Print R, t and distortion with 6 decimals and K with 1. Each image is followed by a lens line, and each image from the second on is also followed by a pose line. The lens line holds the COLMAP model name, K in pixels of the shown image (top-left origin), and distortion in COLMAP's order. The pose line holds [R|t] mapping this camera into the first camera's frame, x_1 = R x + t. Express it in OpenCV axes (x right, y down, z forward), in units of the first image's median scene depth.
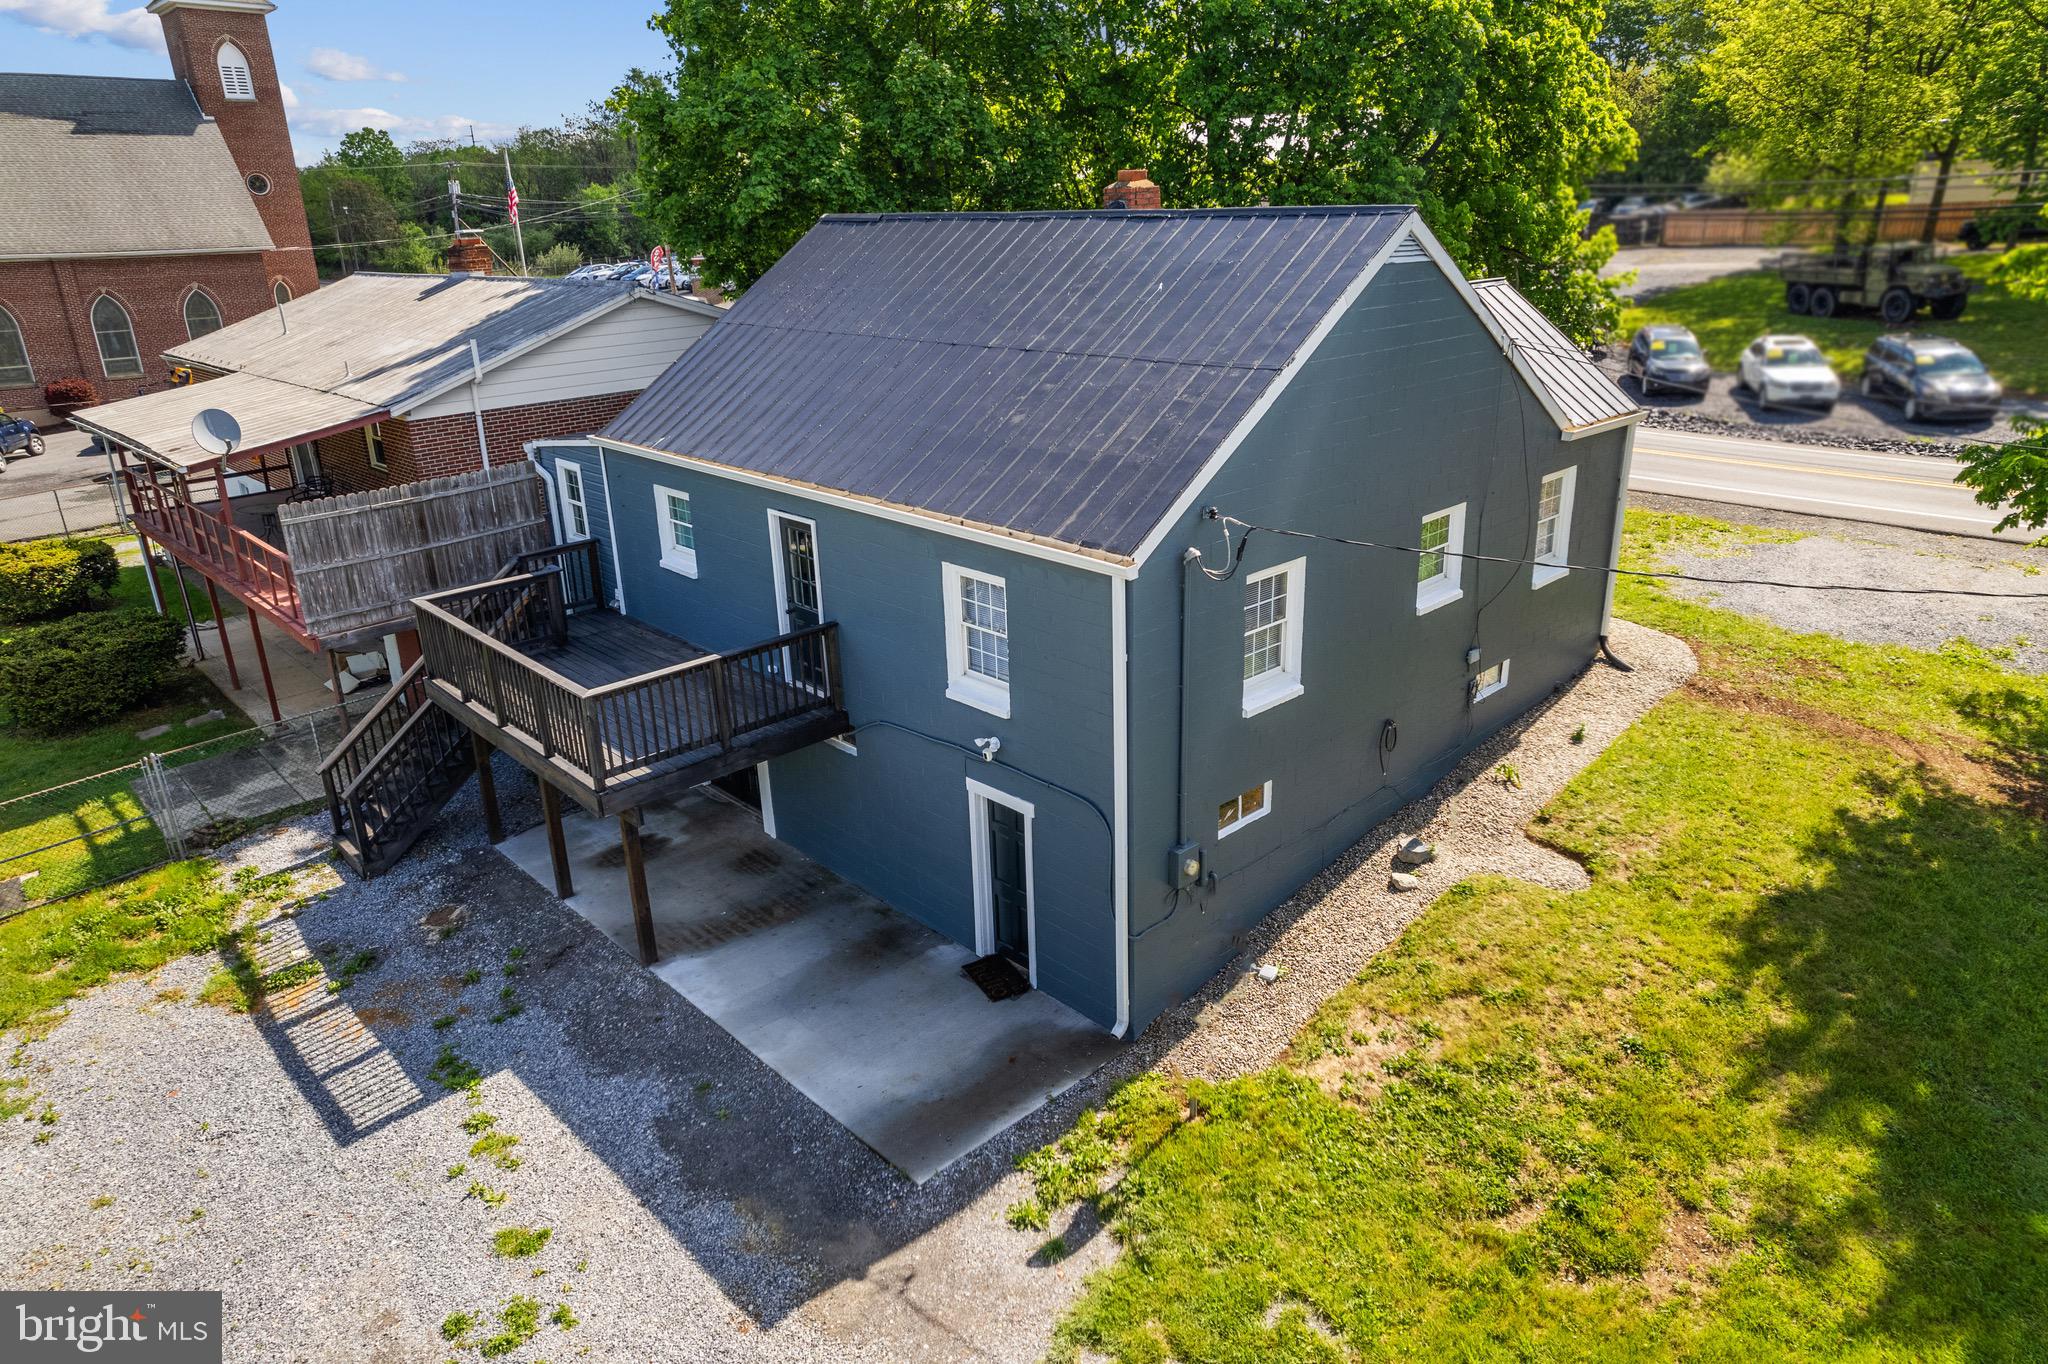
lens RADIAL K [[1310.0, 0, 1024.0], [0, 1310.0, 682.0], [0, 0, 1]] dist [-0.080318, 0.086646]
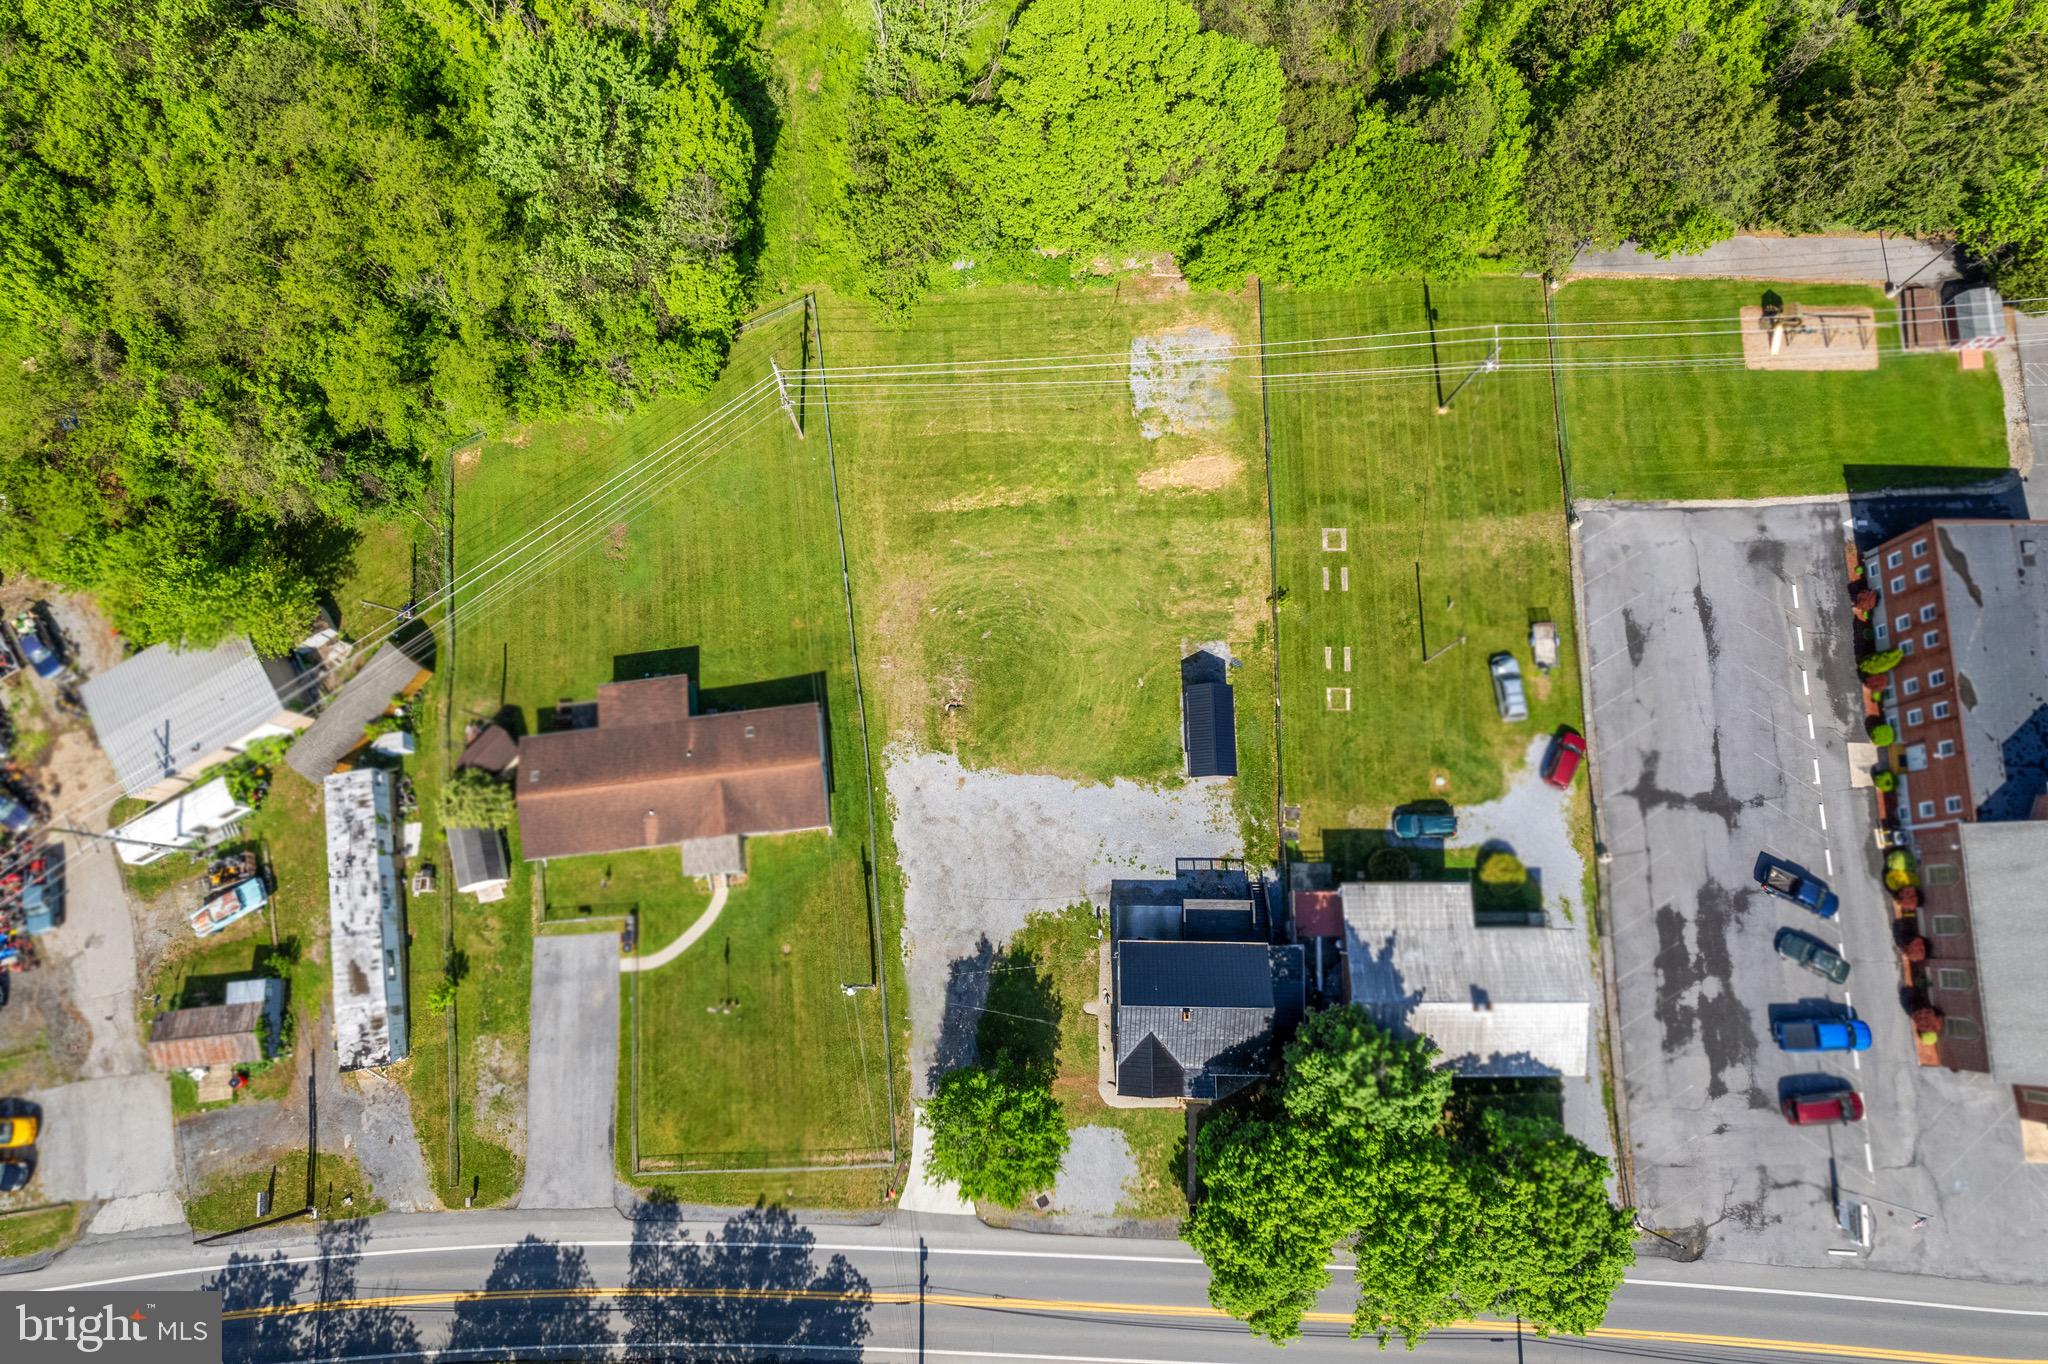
lens RADIAL K [[1321.7, 0, 1024.0], [0, 1321.7, 682.0], [0, 0, 1]] dist [-0.073719, 0.067886]
pose [[-0.693380, 0.713776, -0.098737, 0.127411], [-0.197753, -0.056731, 0.978609, -6.731546], [0.692906, 0.698073, 0.180488, -1.704786]]
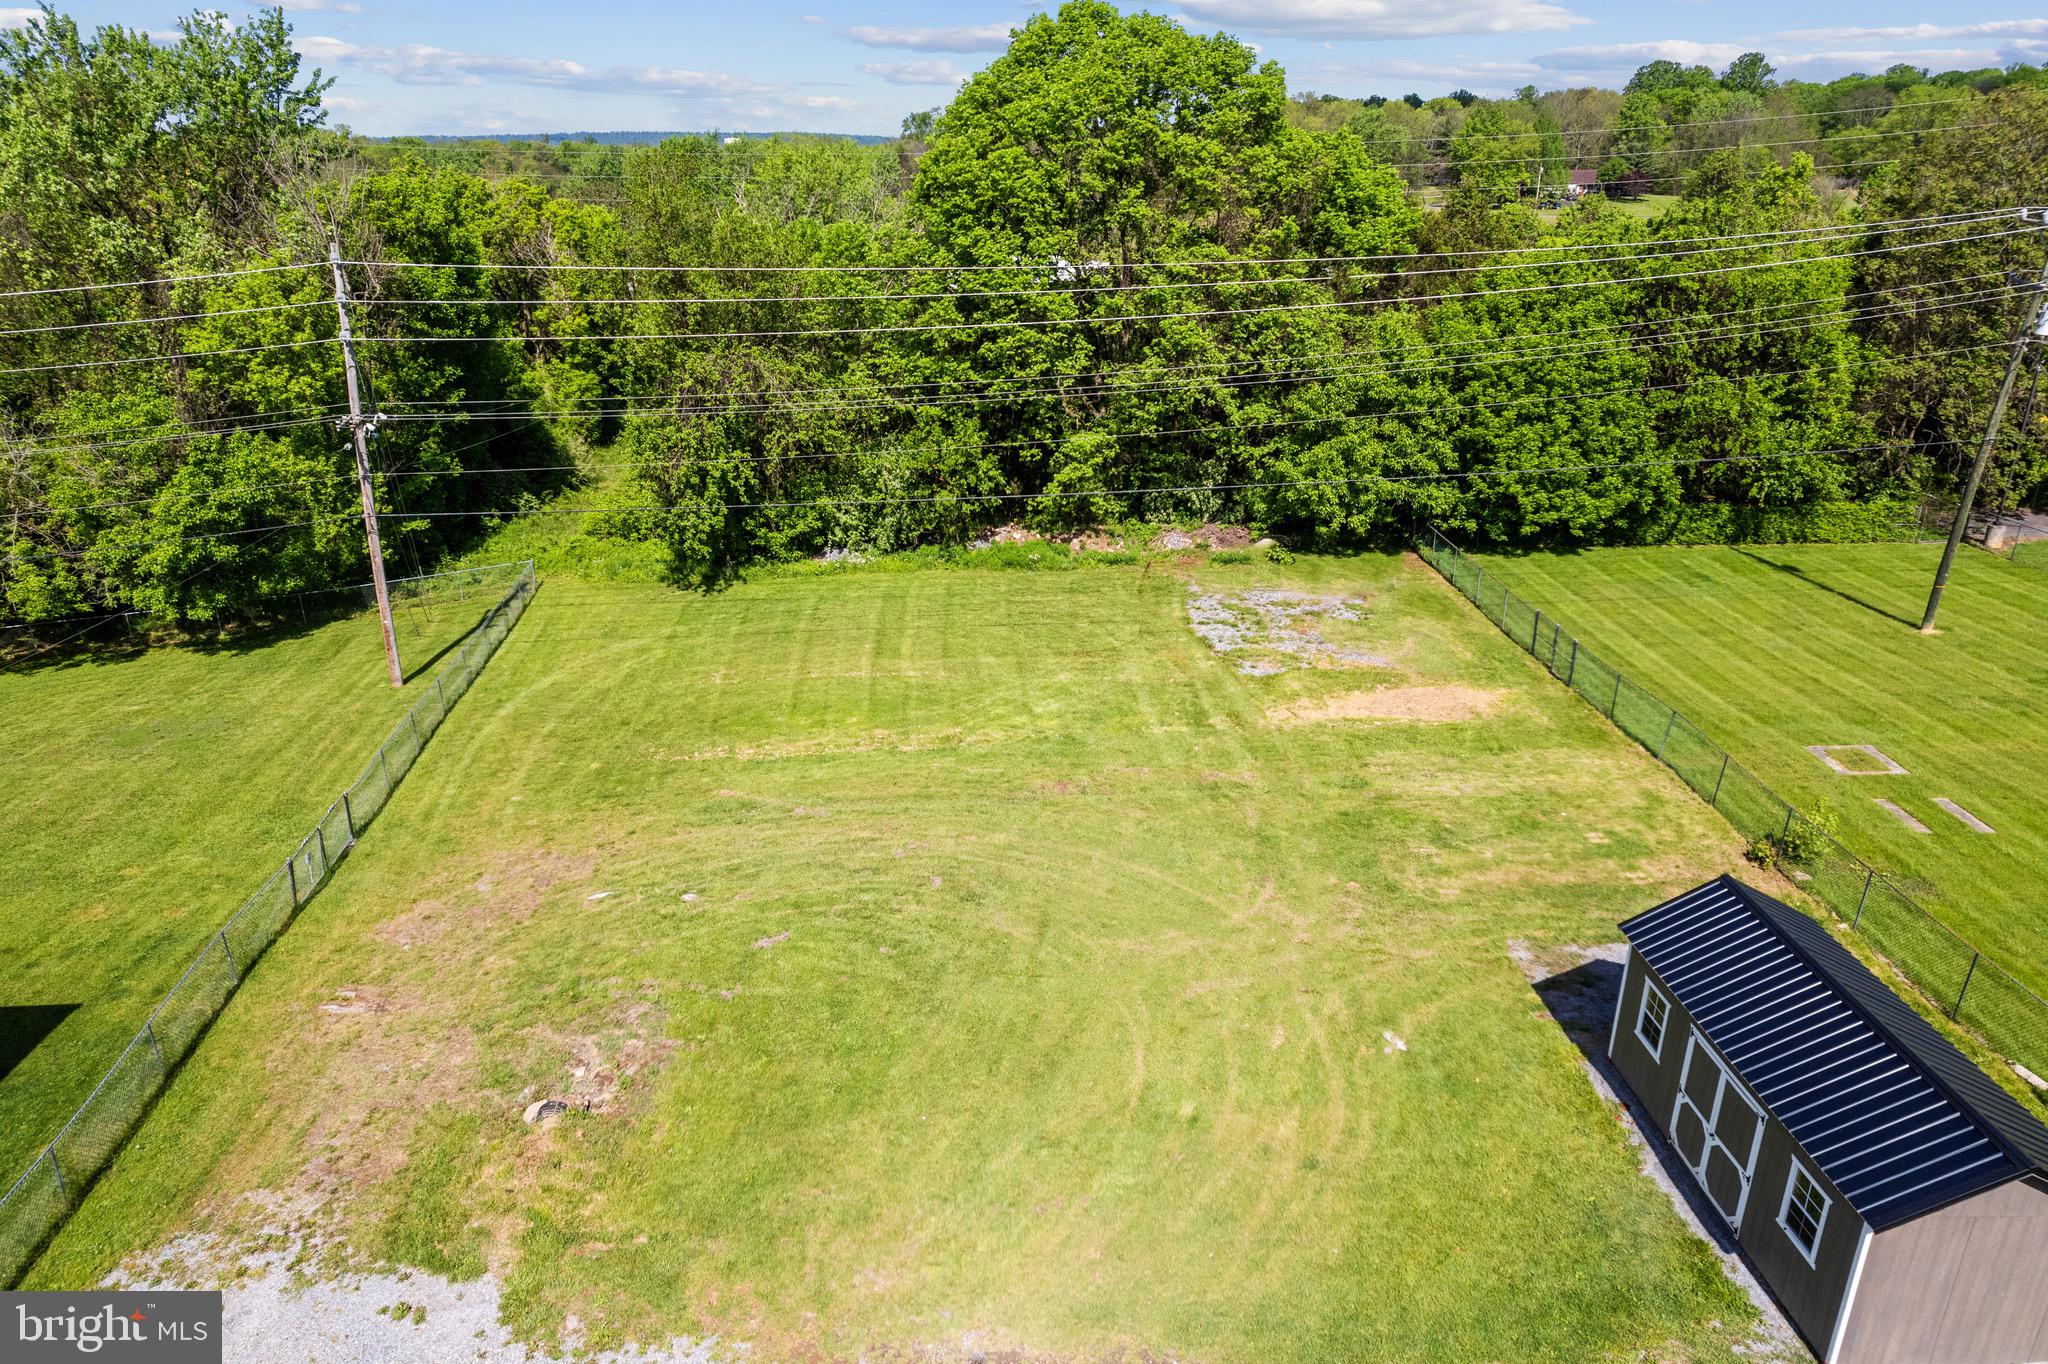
lens RADIAL K [[1321.7, 0, 1024.0], [0, 1321.7, 682.0], [0, 0, 1]] dist [-0.073719, 0.067886]
pose [[-0.686458, 0.306529, -0.659405, 0.278069], [-0.213691, 0.781736, 0.585854, -0.652815], [0.695062, 0.543073, -0.471127, 0.386074]]
